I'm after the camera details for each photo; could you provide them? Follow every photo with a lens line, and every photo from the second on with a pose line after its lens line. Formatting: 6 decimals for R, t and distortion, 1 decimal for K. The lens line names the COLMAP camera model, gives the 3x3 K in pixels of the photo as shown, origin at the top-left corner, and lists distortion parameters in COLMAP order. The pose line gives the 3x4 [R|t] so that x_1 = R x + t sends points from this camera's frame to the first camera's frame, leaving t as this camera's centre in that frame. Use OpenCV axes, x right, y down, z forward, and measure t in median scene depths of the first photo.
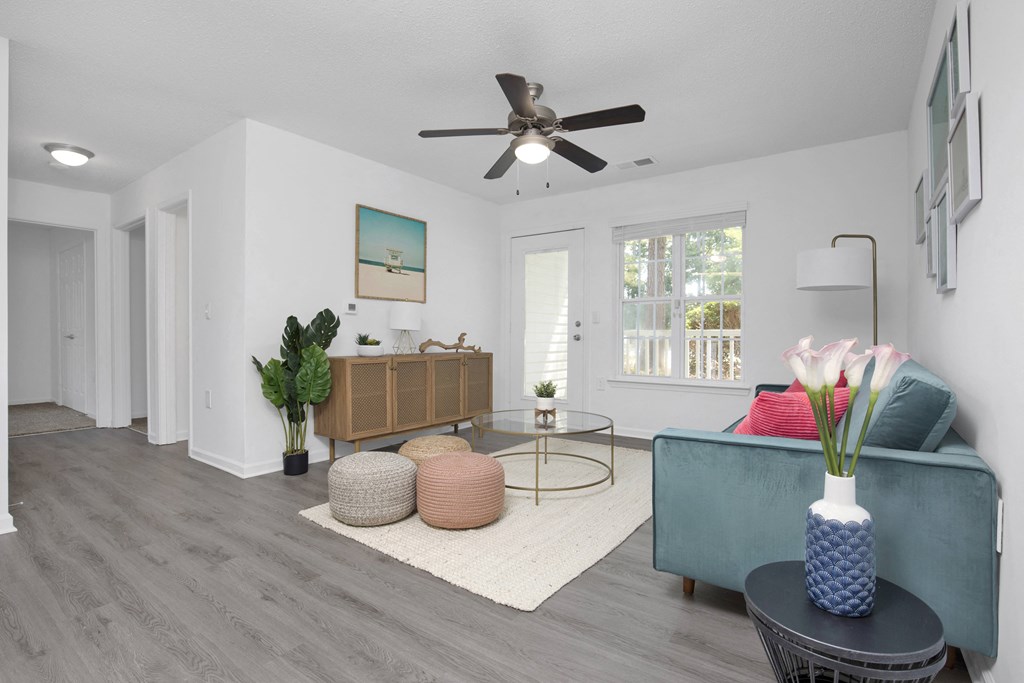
lens RADIAL K [[497.6, 0, 536.1], [0, 497.6, 344.2], [0, 0, 1]] dist [-0.029288, -0.000126]
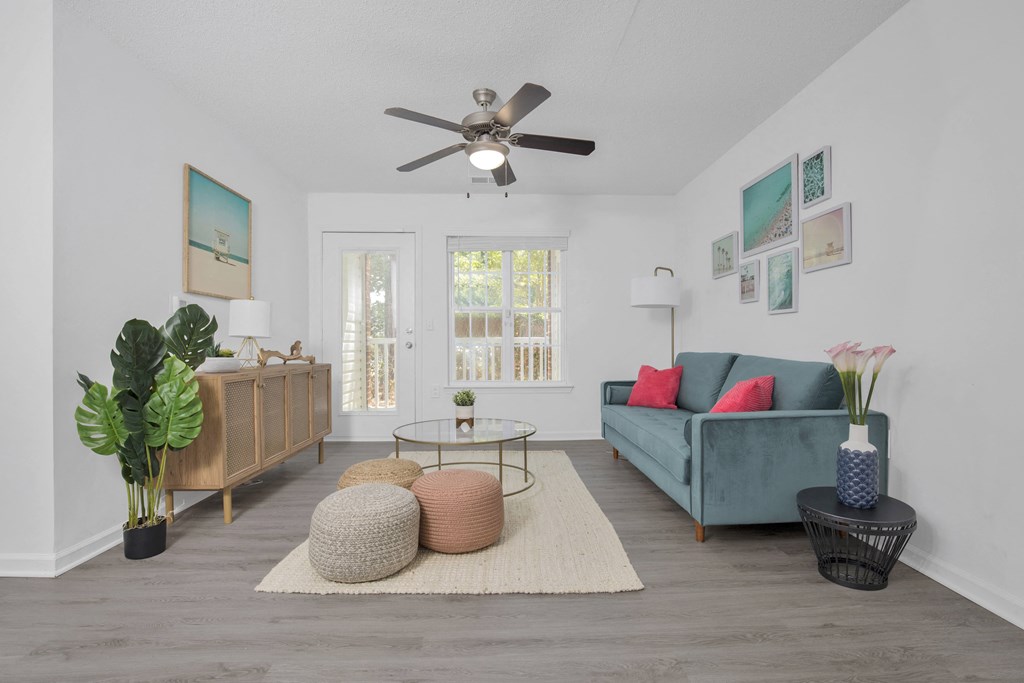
lens RADIAL K [[497.6, 0, 536.1], [0, 497.6, 344.2], [0, 0, 1]] dist [-0.029288, -0.000126]
pose [[0.784374, -0.006373, 0.620255, -0.479526], [0.017048, 0.999791, -0.011287, -0.000986], [-0.620053, 0.019428, 0.784319, 0.143527]]
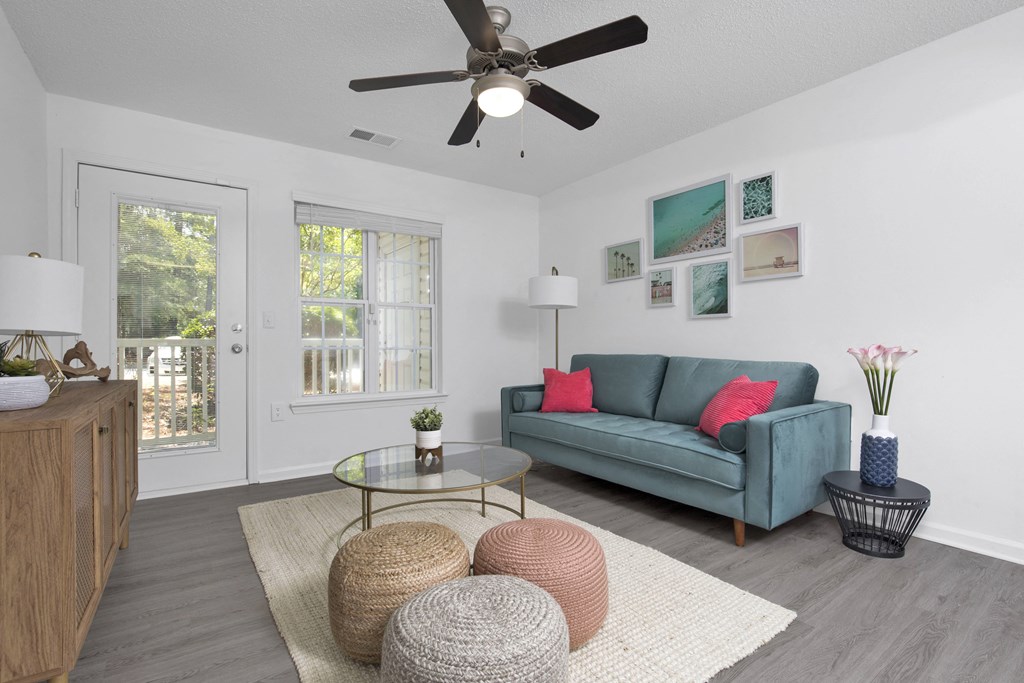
lens RADIAL K [[479.6, 0, 524.5], [0, 479.6, 337.7], [0, 0, 1]] dist [-0.010764, 0.000177]
pose [[0.334273, 0.008956, 0.942434, -0.594923], [0.021044, 0.999635, -0.016964, -0.012402], [-0.942241, 0.025503, 0.333962, 0.624613]]
